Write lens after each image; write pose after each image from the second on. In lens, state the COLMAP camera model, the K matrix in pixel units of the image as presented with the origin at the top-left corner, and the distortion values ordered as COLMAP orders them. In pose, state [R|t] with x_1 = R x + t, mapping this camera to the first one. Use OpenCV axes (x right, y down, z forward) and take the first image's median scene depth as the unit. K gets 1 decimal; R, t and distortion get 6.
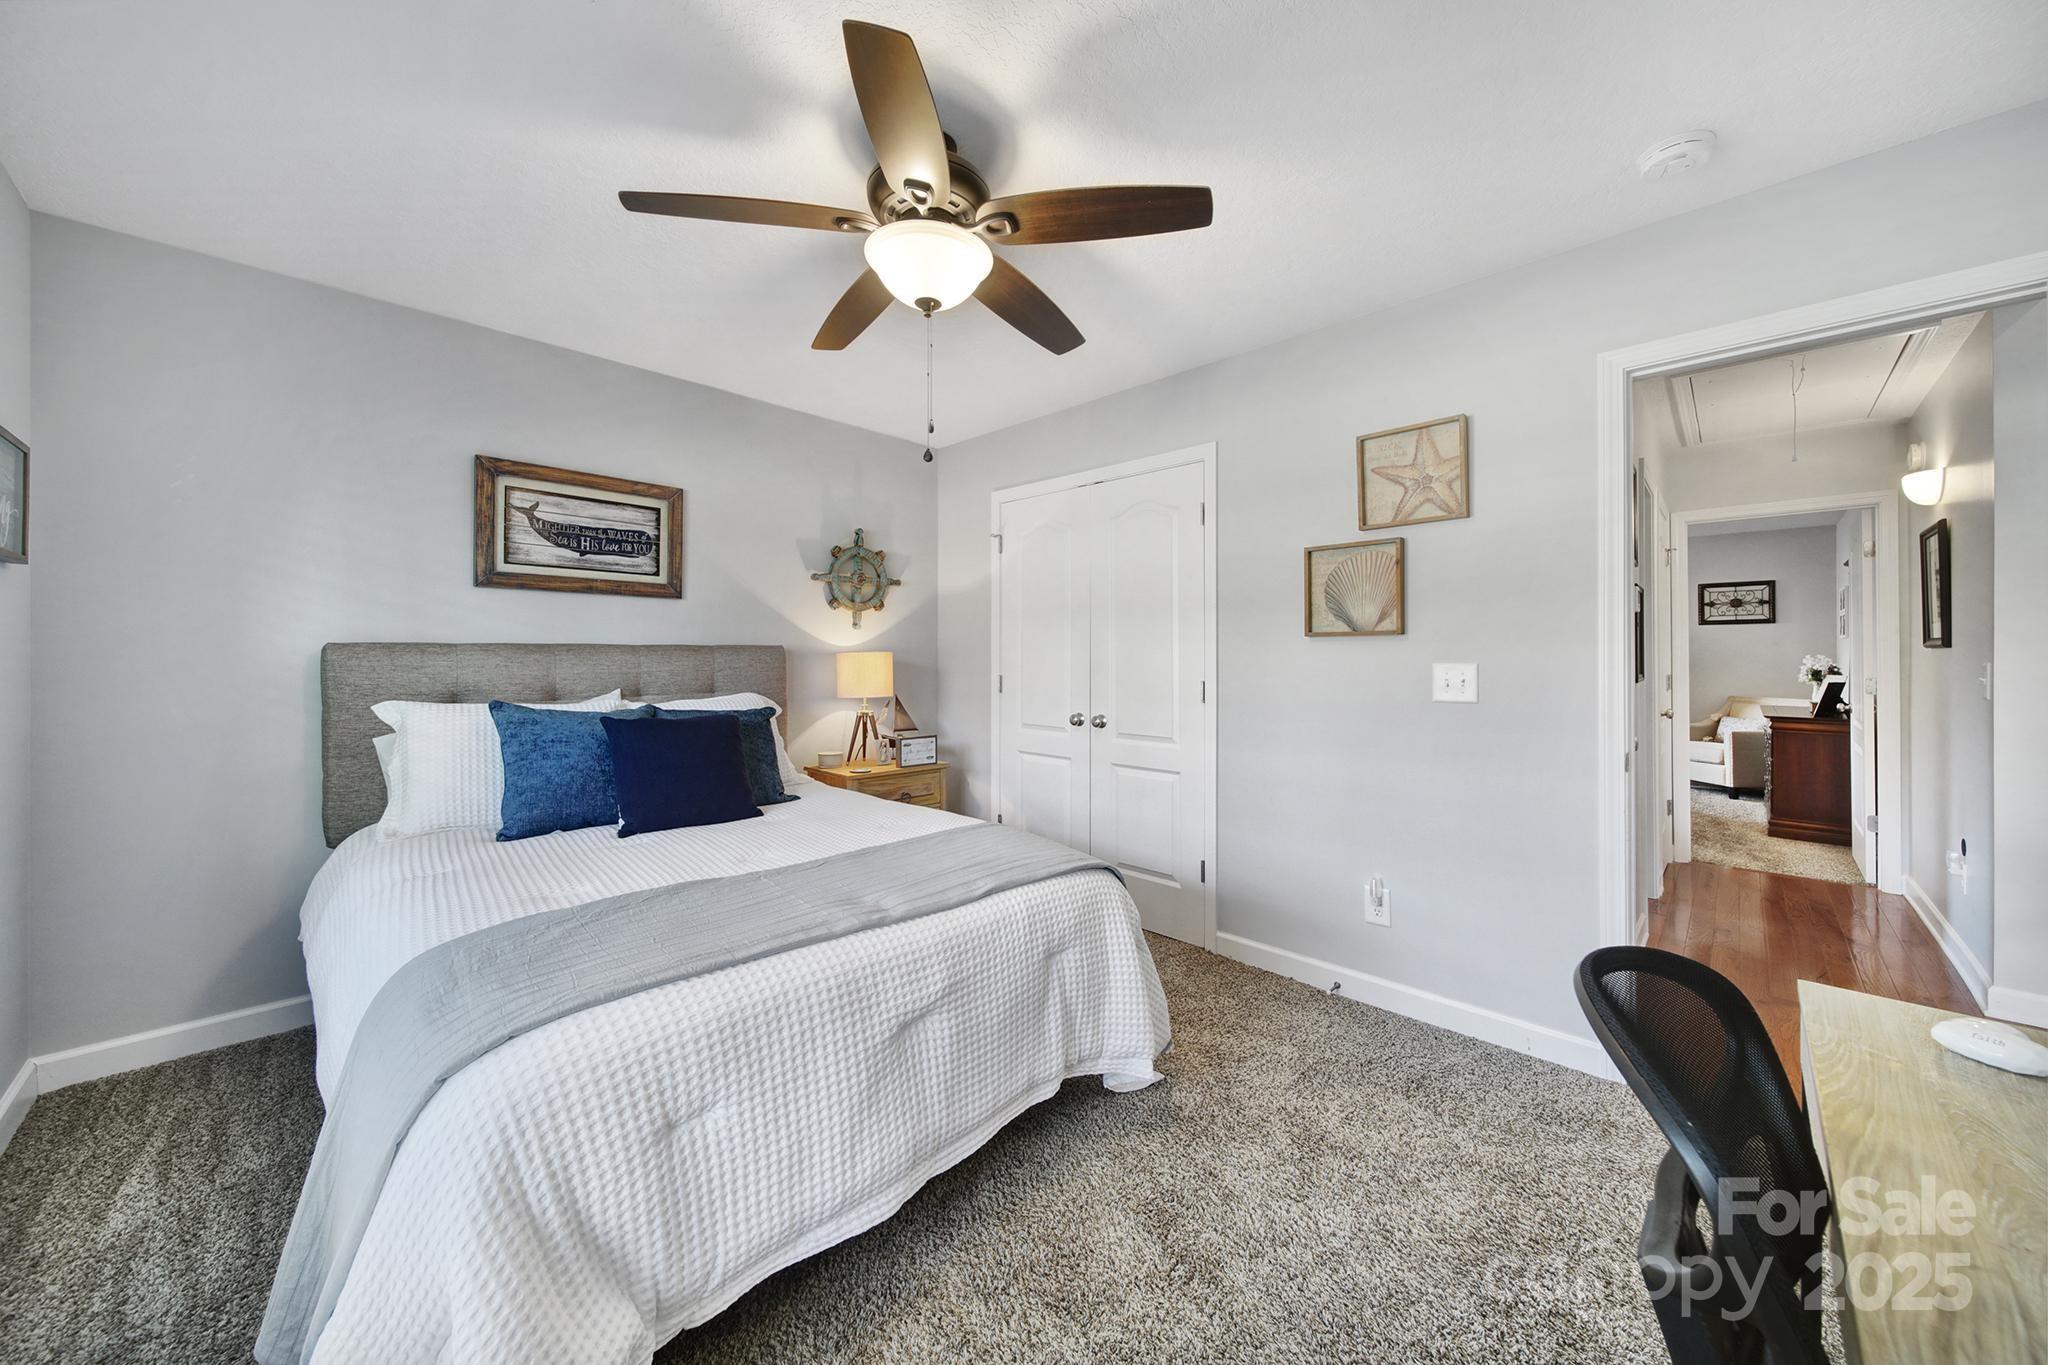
lens RADIAL K [[717.6, 0, 1020.9], [0, 717.6, 659.7], [0, 0, 1]] dist [-0.001009, -0.000087]
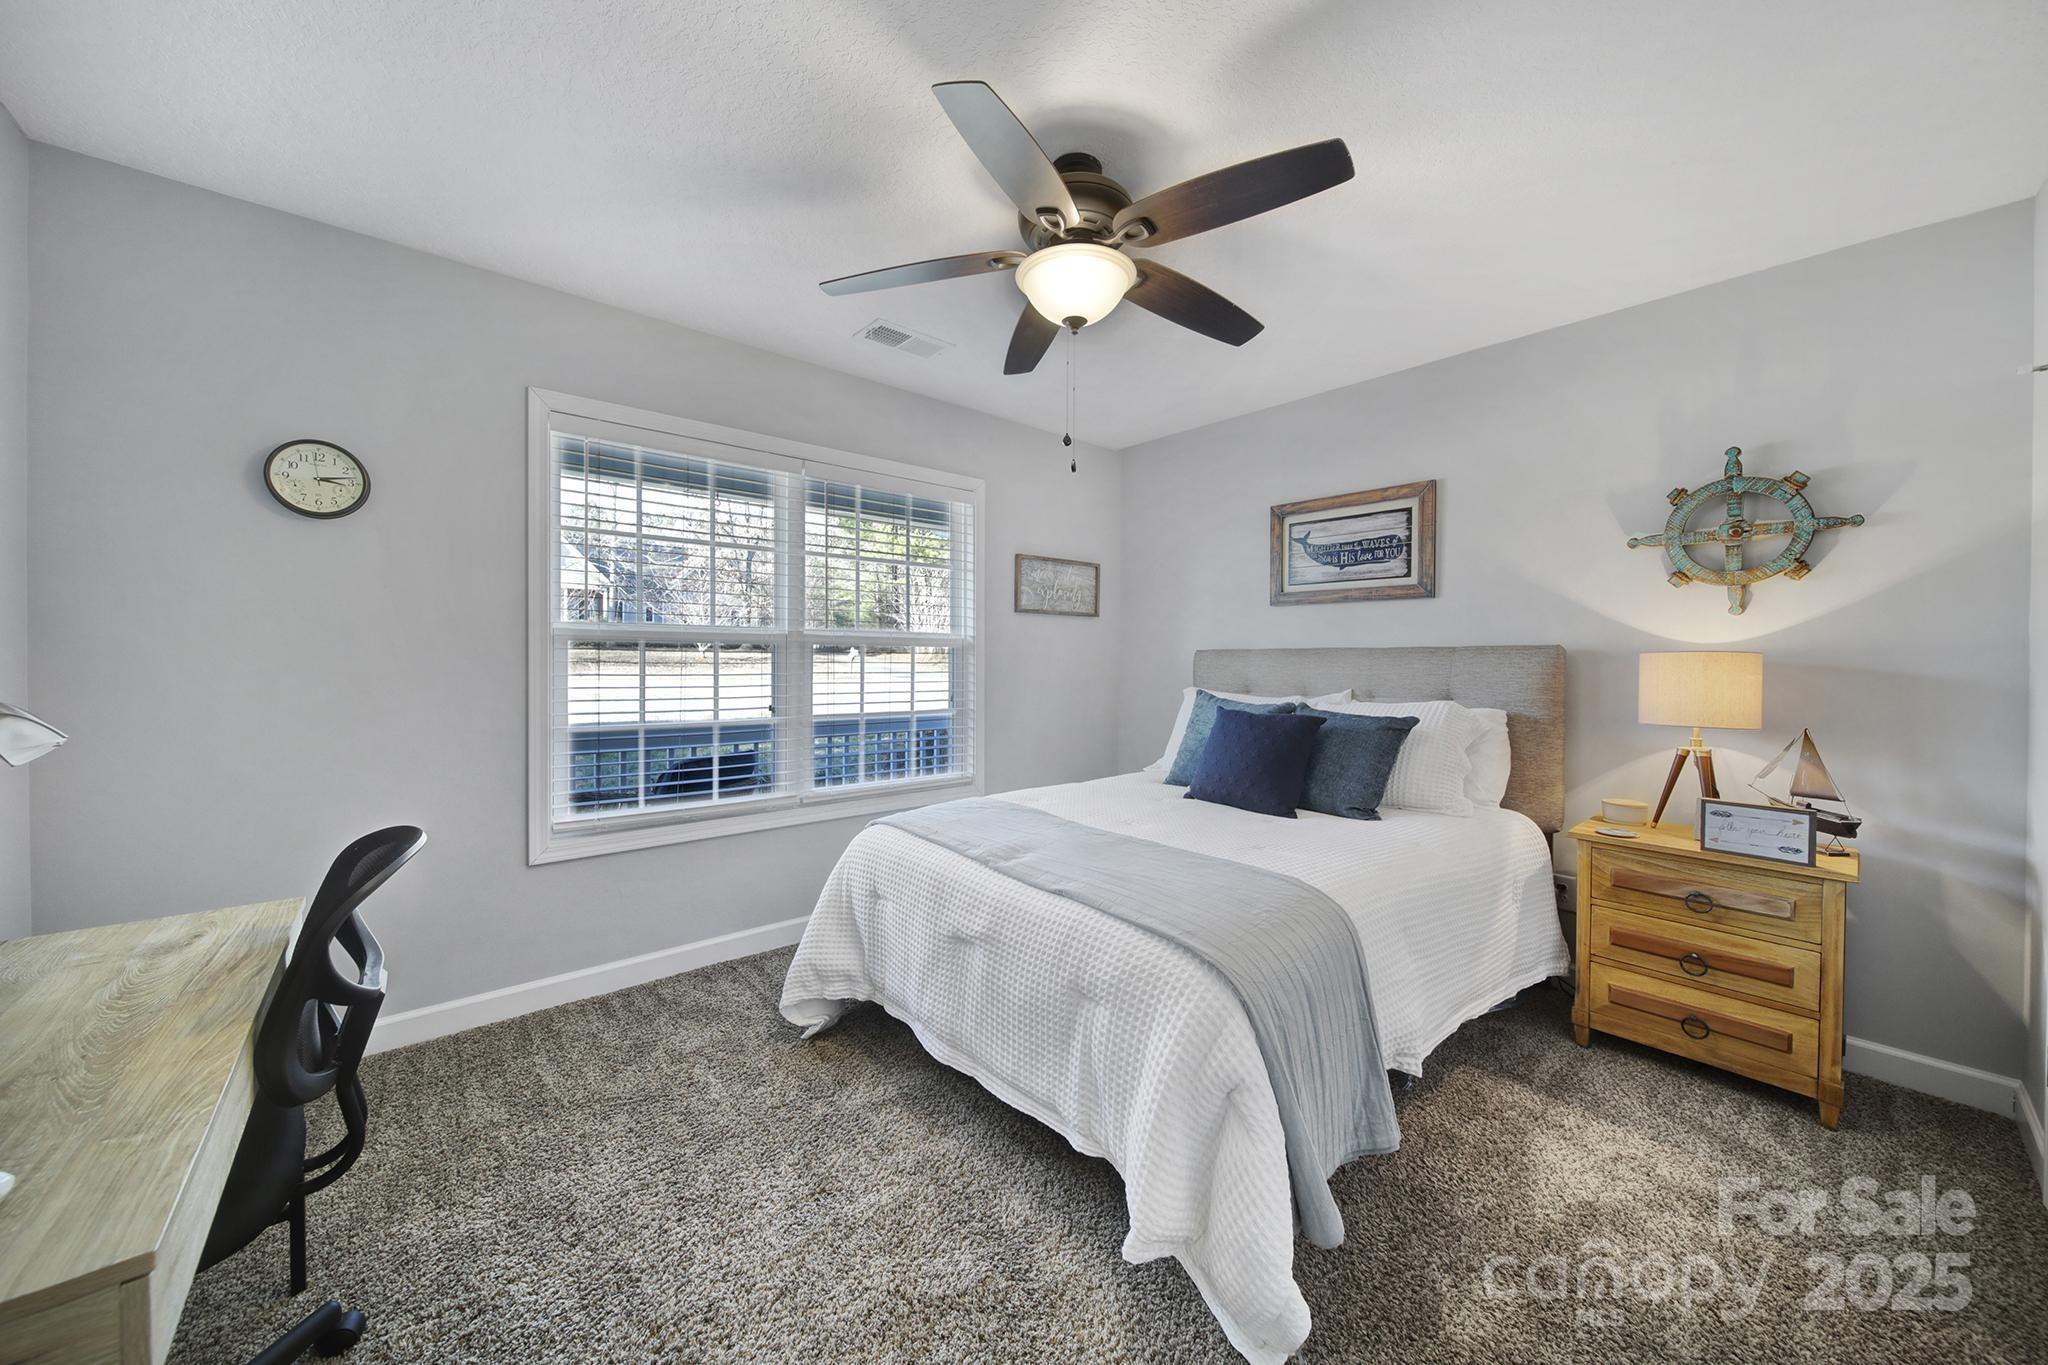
lens RADIAL K [[715.6, 0, 1021.7], [0, 715.6, 674.0], [0, 0, 1]] dist [-0.000884, -0.000041]
pose [[-0.075440, 0.019387, -0.996962, 0.528992], [-0.009569, 0.999751, 0.020165, 0.000853], [0.997104, 0.011062, -0.075236, 0.570427]]
